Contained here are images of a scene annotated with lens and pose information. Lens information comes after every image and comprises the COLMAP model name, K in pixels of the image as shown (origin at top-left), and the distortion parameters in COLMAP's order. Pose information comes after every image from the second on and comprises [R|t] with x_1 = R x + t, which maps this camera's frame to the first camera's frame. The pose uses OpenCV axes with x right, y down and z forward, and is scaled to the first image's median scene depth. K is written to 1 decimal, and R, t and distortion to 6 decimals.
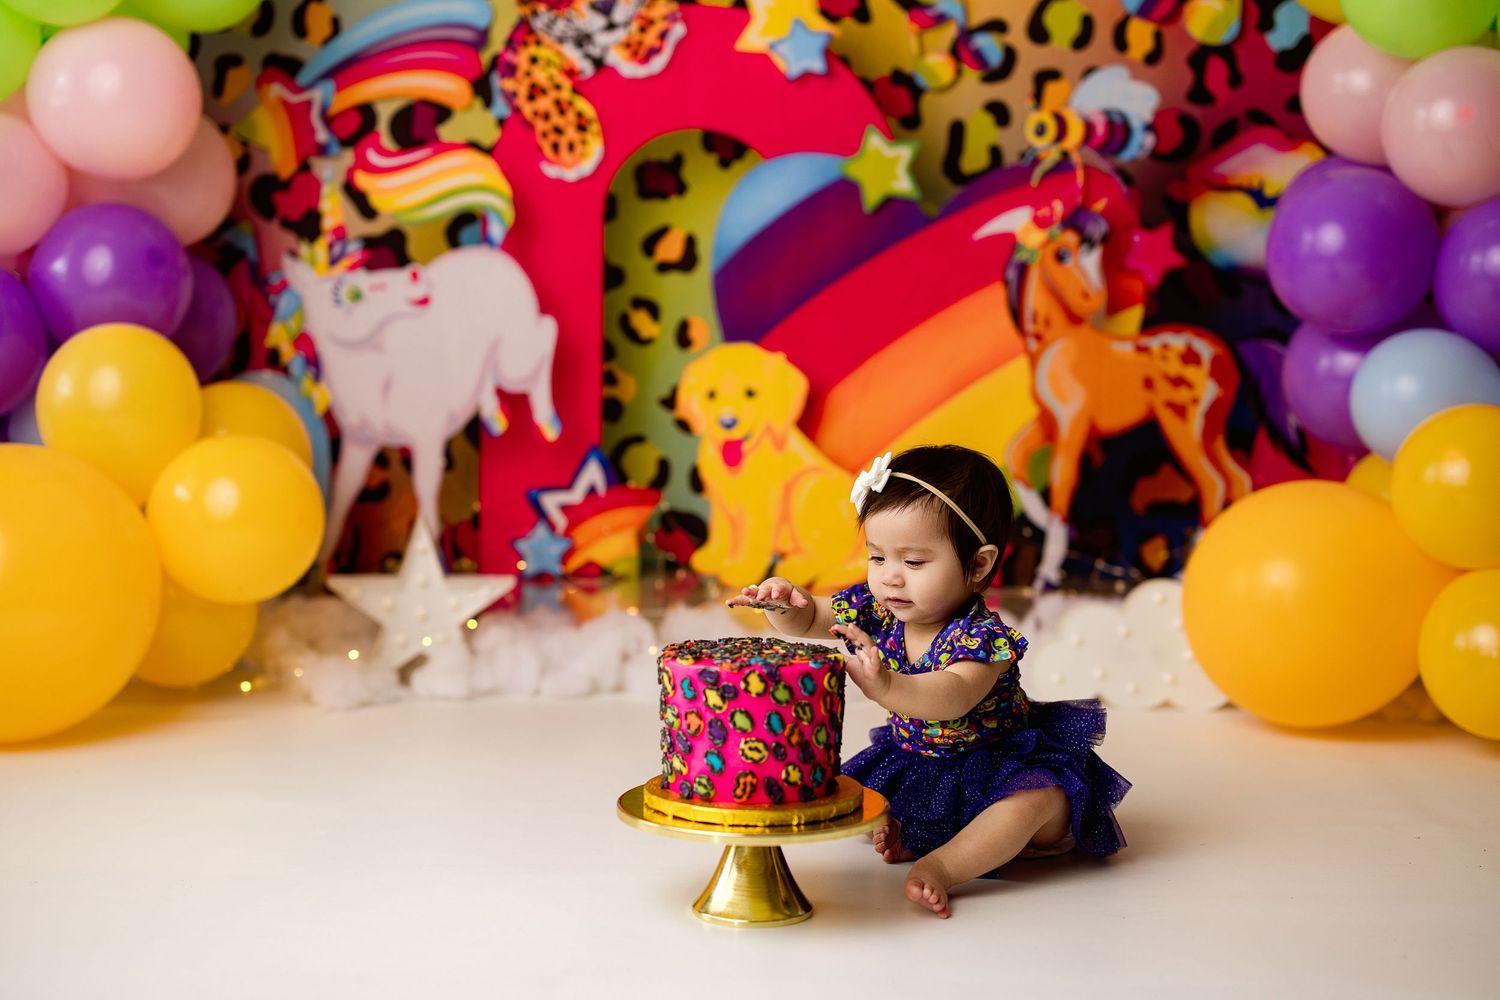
lens RADIAL K [[2226.3, 0, 755.2], [0, 2226.3, 500.5], [0, 0, 1]] dist [0.003574, 0.000000]
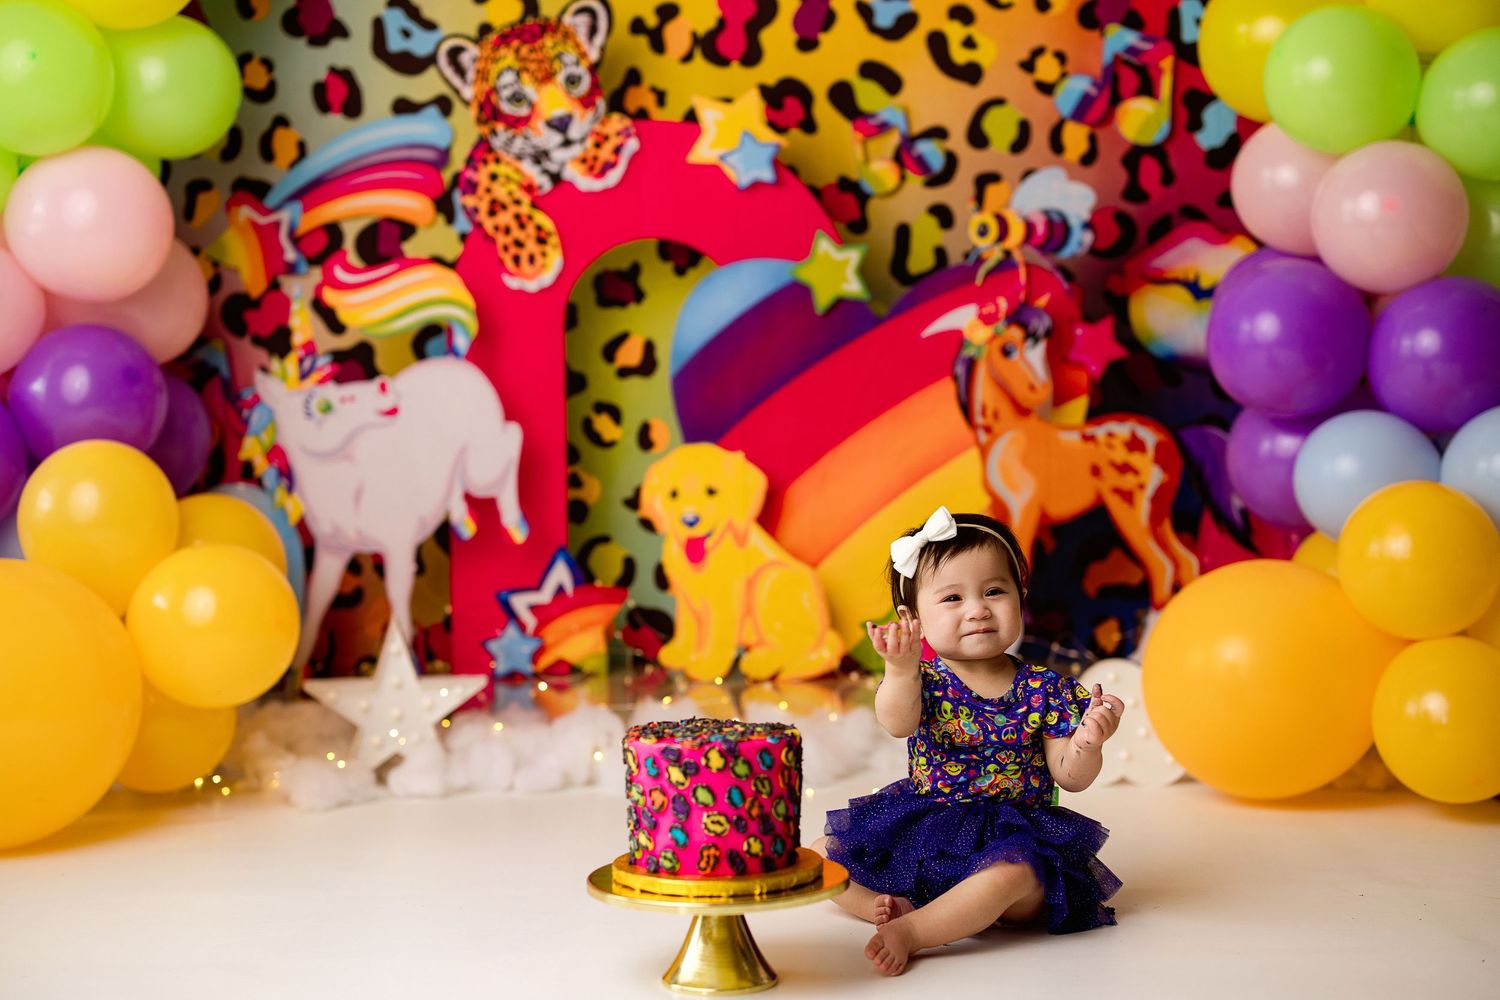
lens RADIAL K [[2226.3, 0, 759.9], [0, 2226.3, 498.6], [0, 0, 1]] dist [0.003574, 0.000000]
pose [[0.999484, -0.028725, 0.014348, 0.005449], [0.029407, 0.998325, -0.049831, 0.007255], [-0.012893, 0.050227, 0.998655, -0.030601]]
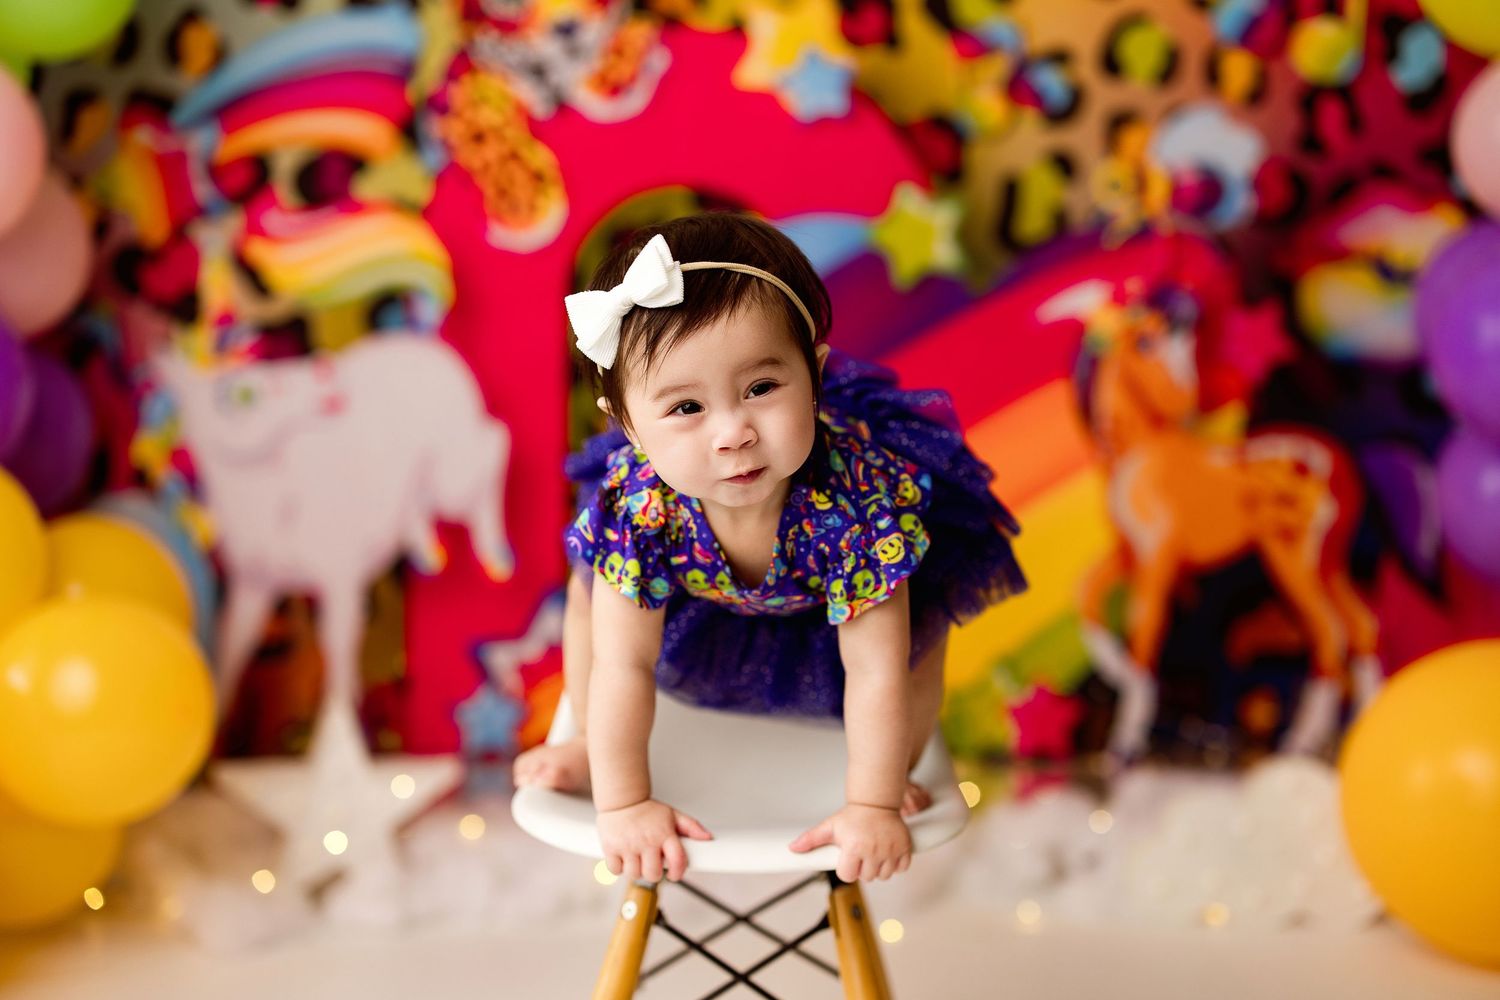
lens RADIAL K [[2226.3, 0, 764.6], [0, 2226.3, 494.2], [0, 0, 1]] dist [0.003574, 0.000000]
pose [[0.997989, -0.007639, 0.062922, -0.048312], [0.008940, 0.999751, -0.020426, -0.040828], [-0.062750, 0.020947, 0.997809, 0.212564]]
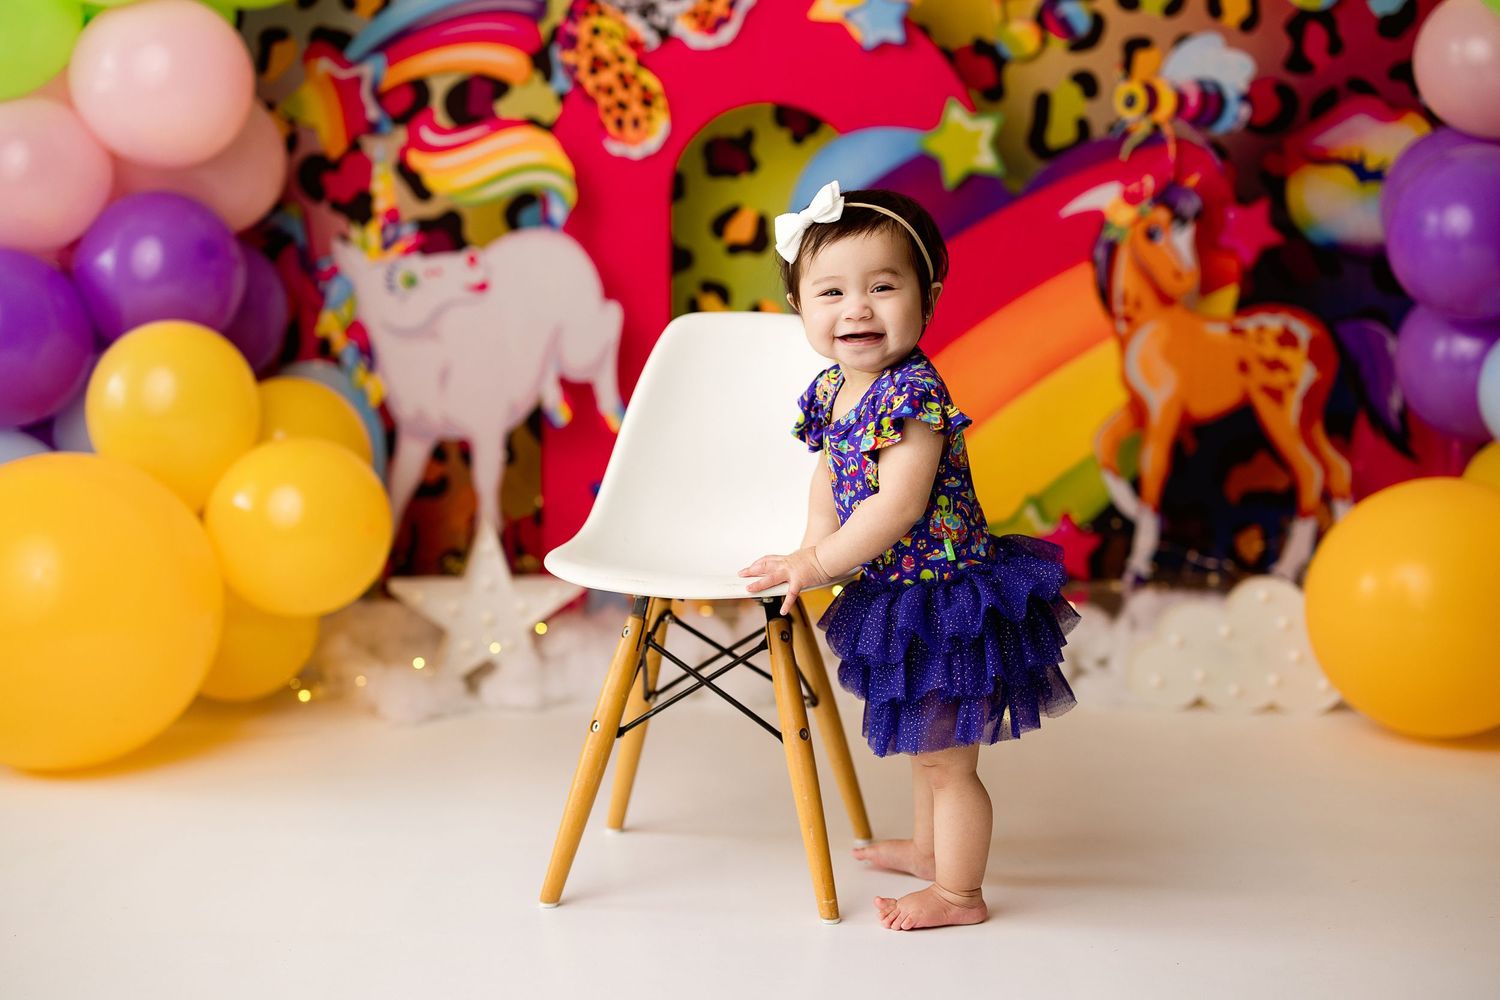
lens RADIAL K [[2226.3, 0, 748.1], [0, 2226.3, 493.9], [0, 0, 1]] dist [0.003574, 0.000000]
pose [[0.999948, -0.008796, 0.005193, -0.041226], [0.008649, 0.999578, 0.027722, -0.026596], [-0.005435, -0.027676, 0.999602, 0.046152]]
